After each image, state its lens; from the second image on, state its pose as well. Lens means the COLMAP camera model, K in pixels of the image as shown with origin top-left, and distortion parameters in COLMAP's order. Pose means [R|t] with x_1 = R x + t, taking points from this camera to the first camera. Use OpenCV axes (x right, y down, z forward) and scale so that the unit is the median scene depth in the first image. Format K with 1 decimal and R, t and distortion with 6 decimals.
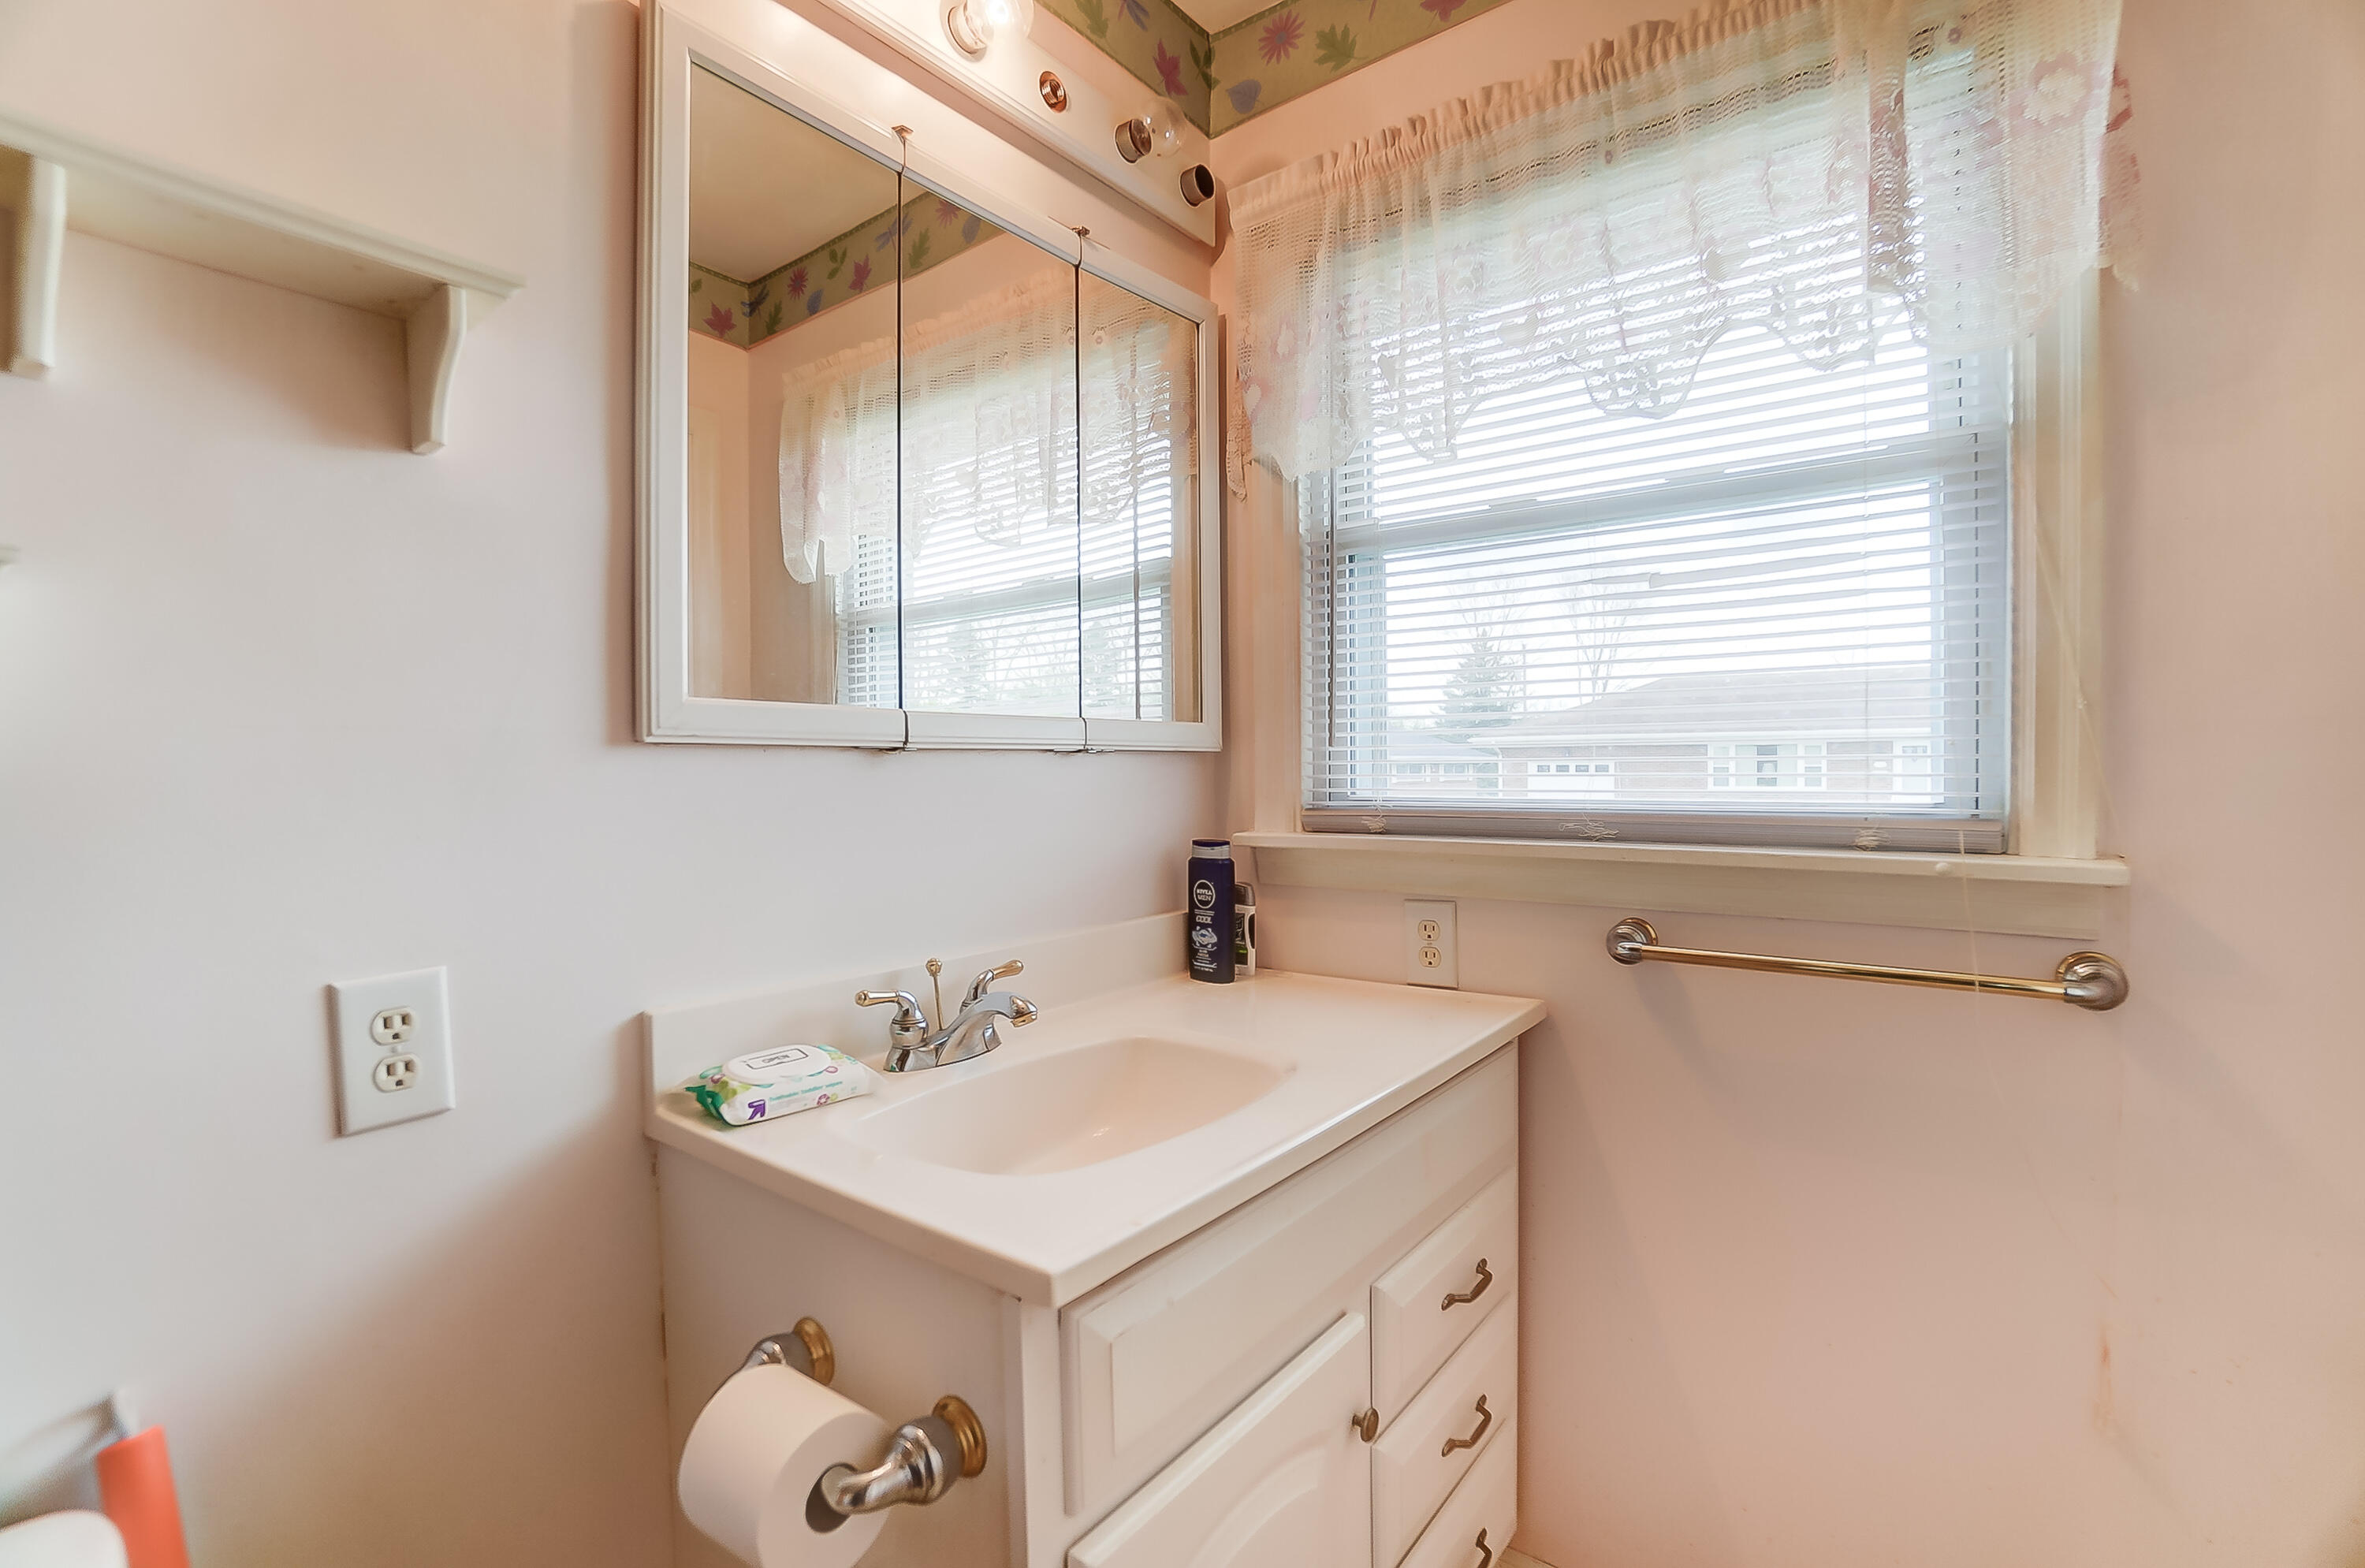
lens RADIAL K [[1064.4, 0, 1185.9], [0, 1064.4, 783.2], [0, 0, 1]] dist [-0.063034, 0.026125]
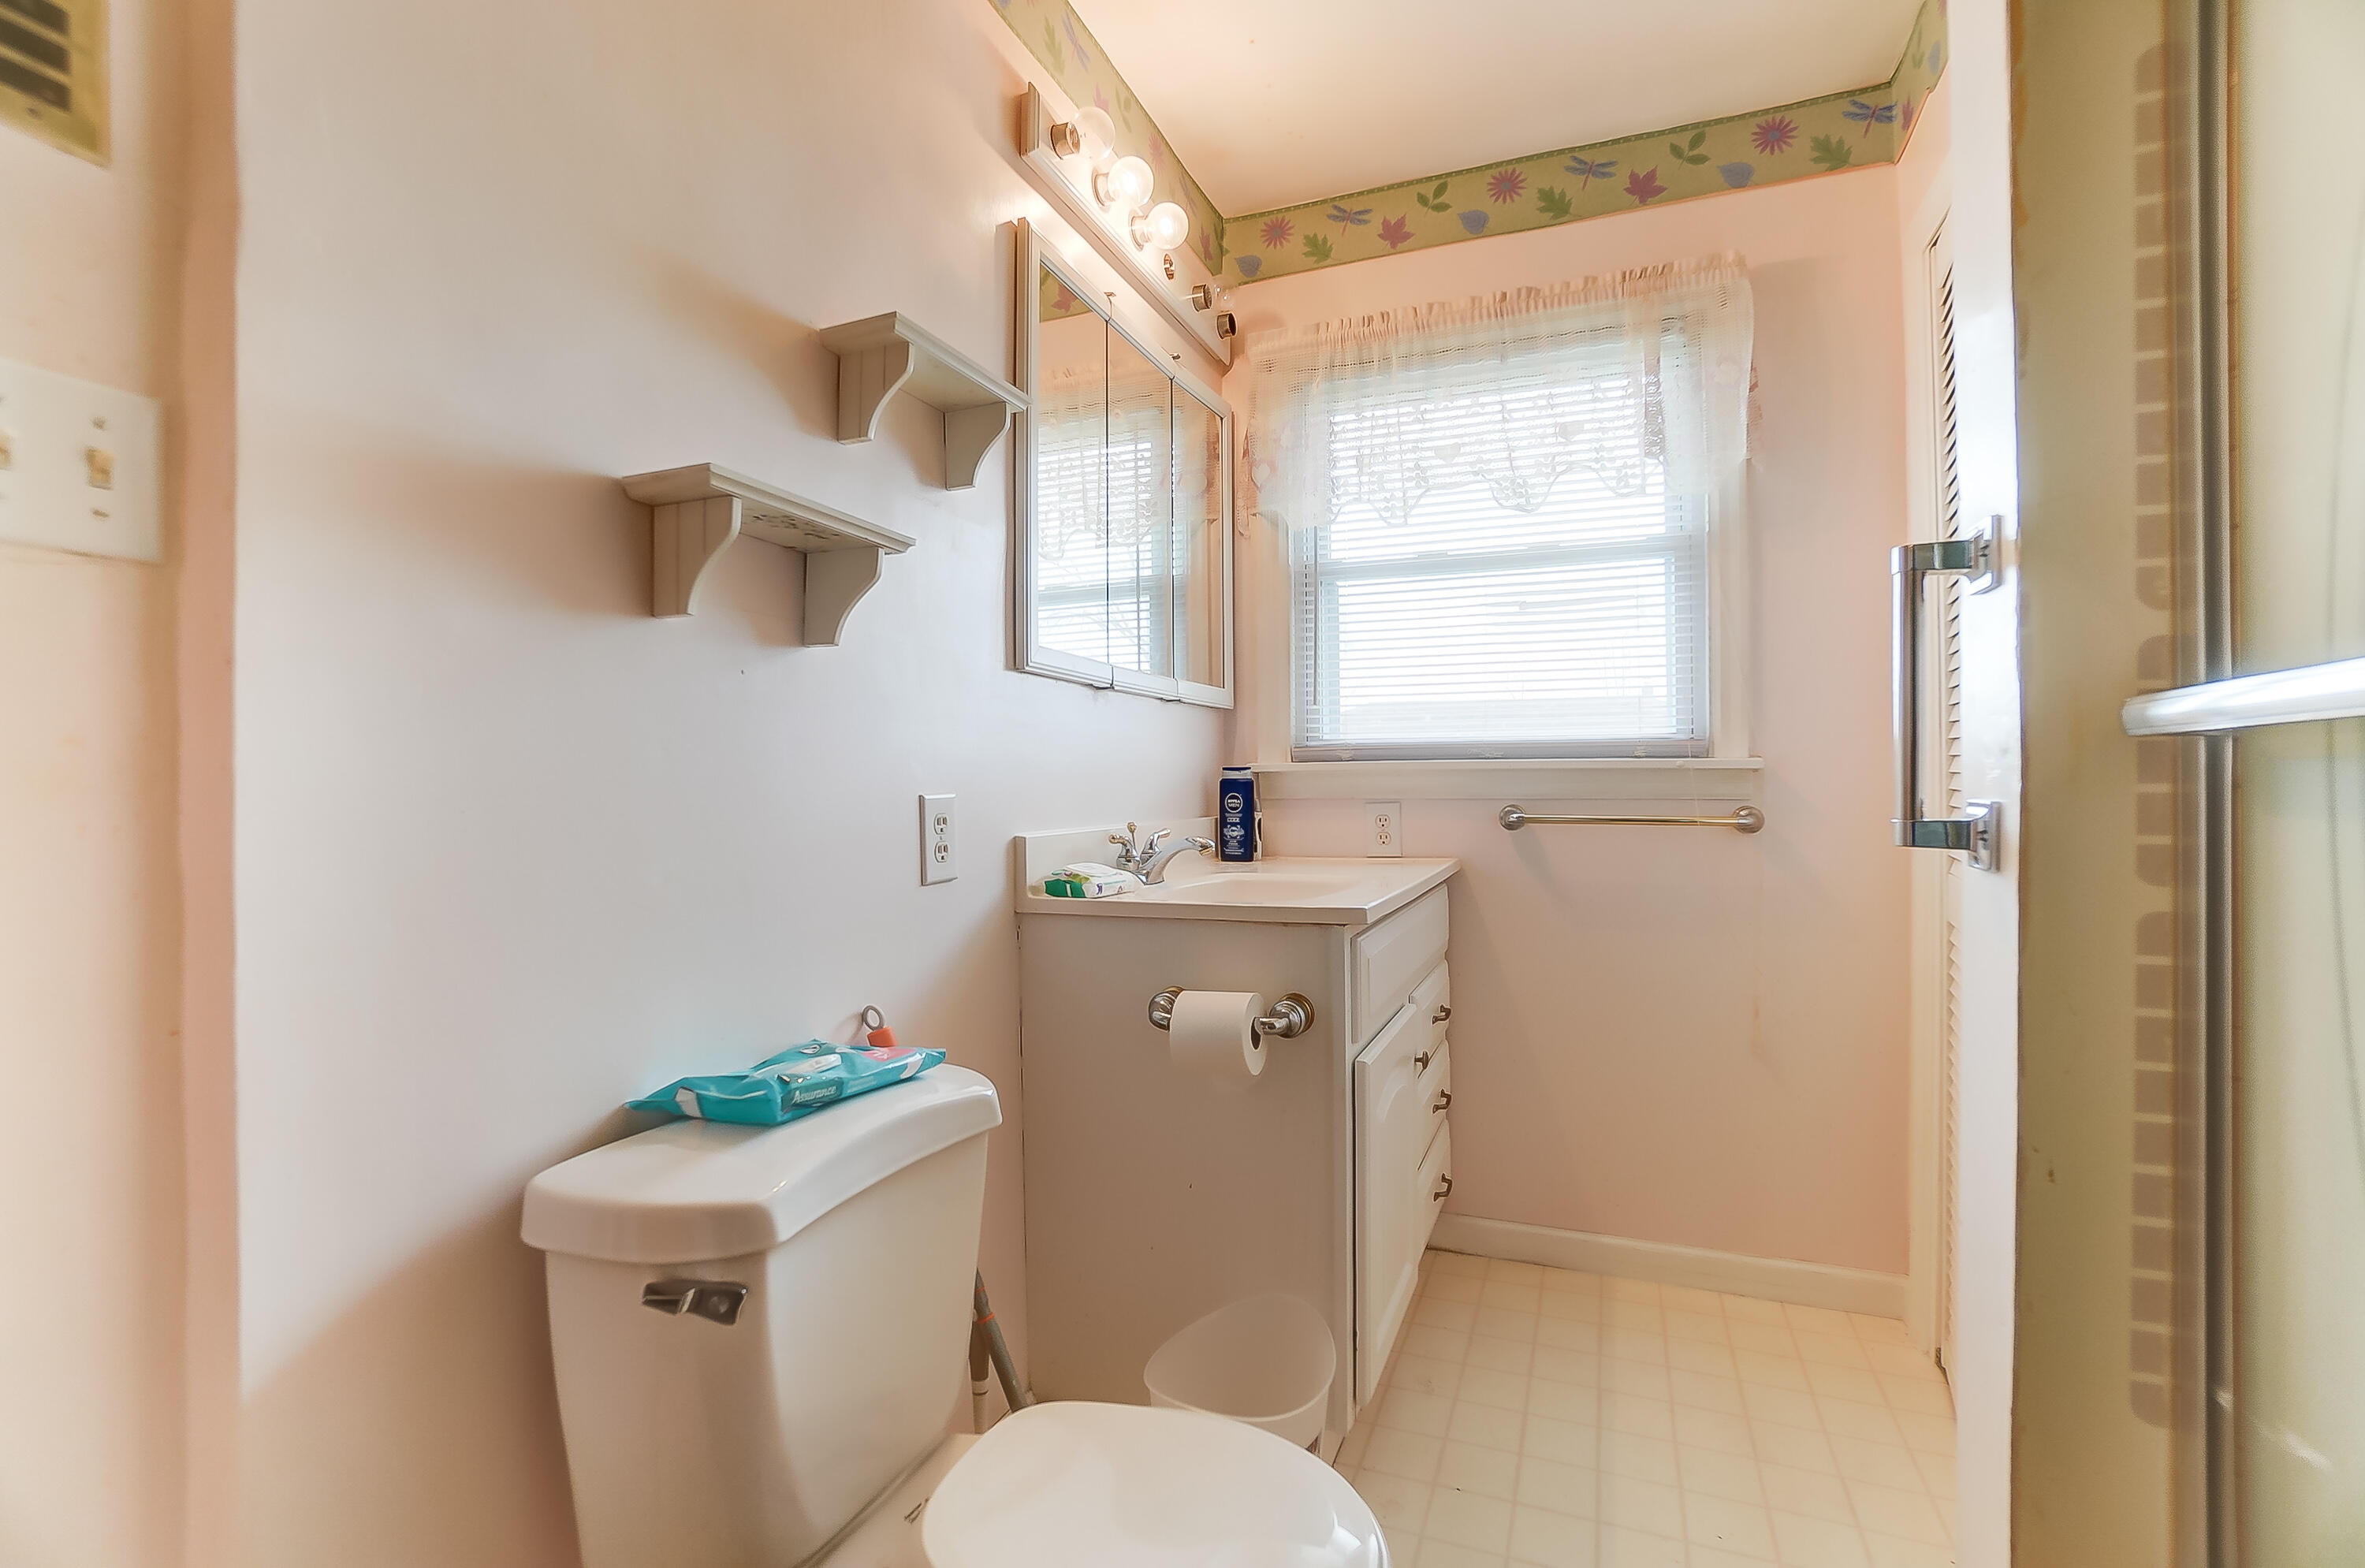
lens RADIAL K [[1064.4, 0, 1185.9], [0, 1064.4, 783.2], [0, 0, 1]] dist [-0.063034, 0.026125]
pose [[0.963704, 0.005521, 0.266915, -0.503517], [-0.000336, 0.999810, -0.019466, 0.120449], [-0.266972, 0.018670, 0.963523, -0.469975]]
